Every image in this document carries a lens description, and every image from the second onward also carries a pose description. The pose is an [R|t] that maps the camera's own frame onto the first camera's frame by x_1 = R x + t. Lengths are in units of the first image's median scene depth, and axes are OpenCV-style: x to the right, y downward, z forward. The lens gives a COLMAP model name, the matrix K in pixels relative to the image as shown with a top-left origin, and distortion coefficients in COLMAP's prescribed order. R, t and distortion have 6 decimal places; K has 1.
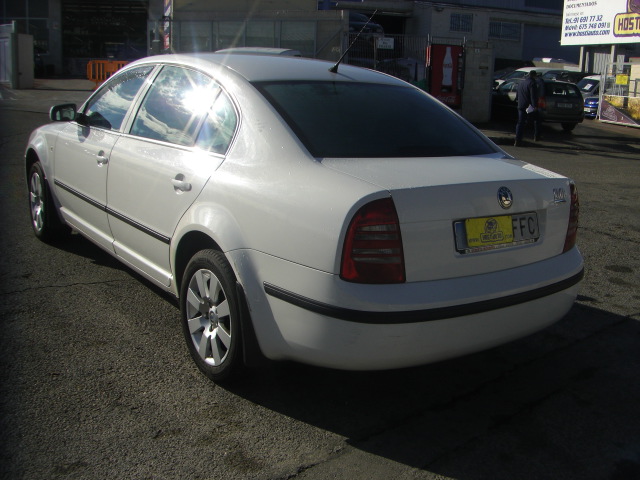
lens RADIAL K [[736.9, 0, 319.8], [0, 736.9, 244.9], [0, 0, 1]] dist [-0.162570, 0.000000]
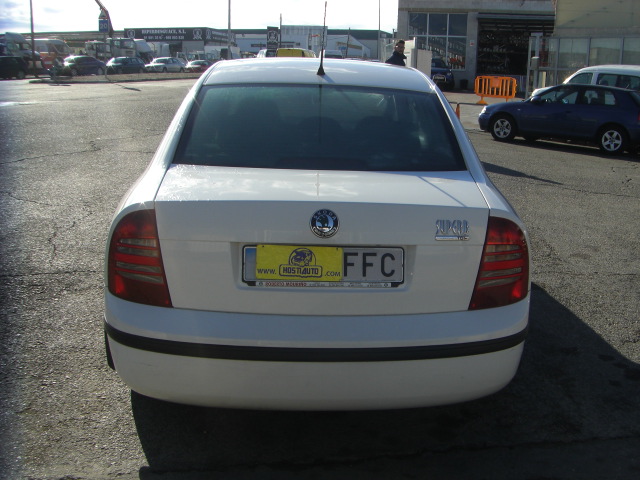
lens RADIAL K [[708.0, 0, 344.3], [0, 708.0, 247.3], [0, 0, 1]] dist [-0.140543, 0.000000]
pose [[0.839905, 0.111388, -0.531181, 0.662192], [-0.118762, 0.992713, 0.020383, -0.056191], [0.529581, 0.045965, 0.847013, 0.362255]]
